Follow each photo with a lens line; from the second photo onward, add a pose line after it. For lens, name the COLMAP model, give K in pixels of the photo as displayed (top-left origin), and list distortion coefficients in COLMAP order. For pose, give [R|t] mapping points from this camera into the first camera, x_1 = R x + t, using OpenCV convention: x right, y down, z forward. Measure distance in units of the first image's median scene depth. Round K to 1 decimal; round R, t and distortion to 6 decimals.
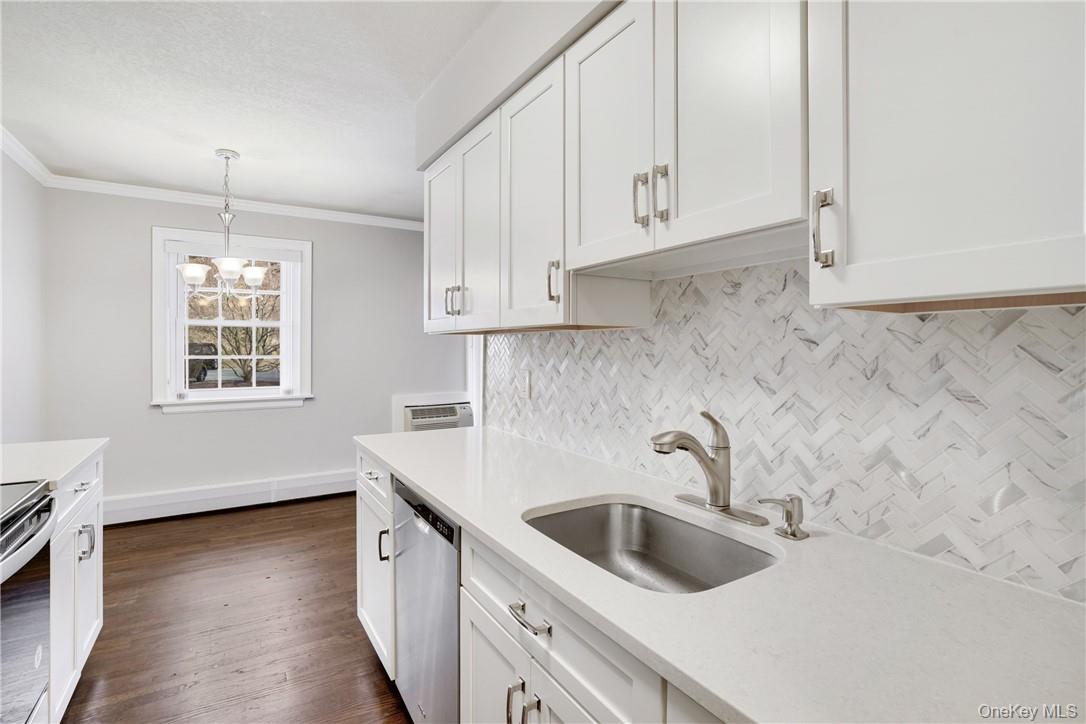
lens RADIAL K [[546.0, 0, 554.5], [0, 546.0, 366.9], [0, 0, 1]] dist [0.005472, 0.000435]
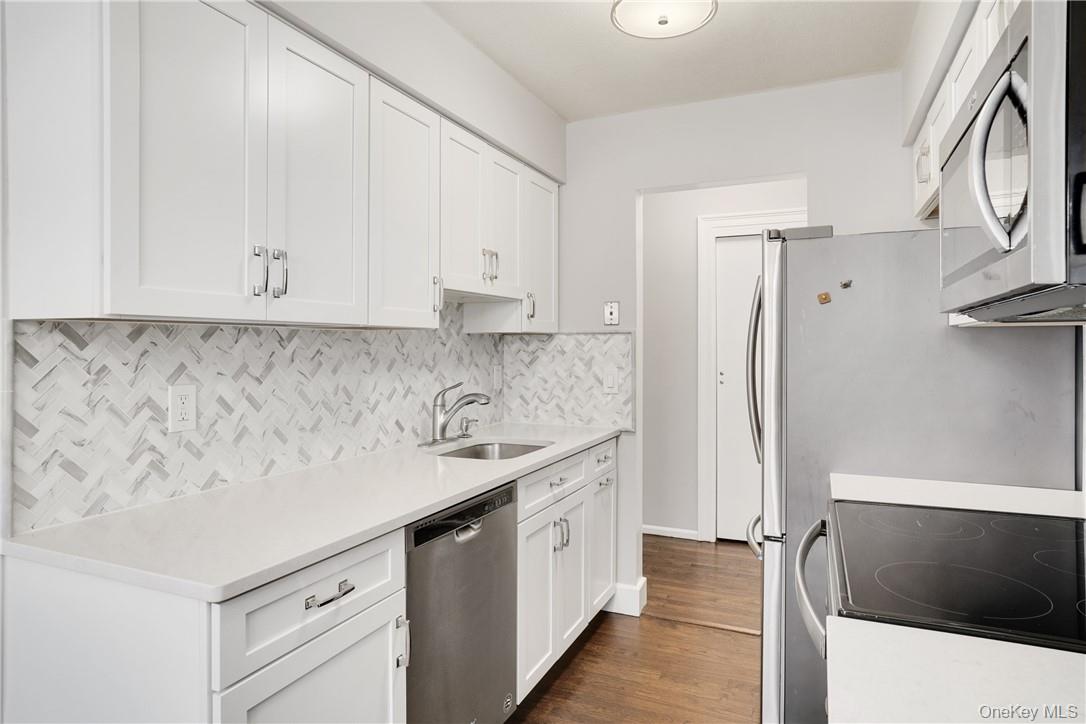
lens RADIAL K [[640.5, 0, 545.2], [0, 640.5, 344.6], [0, 0, 1]] dist [0.004107, 0.000109]
pose [[-0.574867, -0.002801, 0.818242, -1.381630], [0.024432, 0.999490, 0.020587, -0.069639], [-0.817882, 0.031826, -0.574505, 1.696126]]
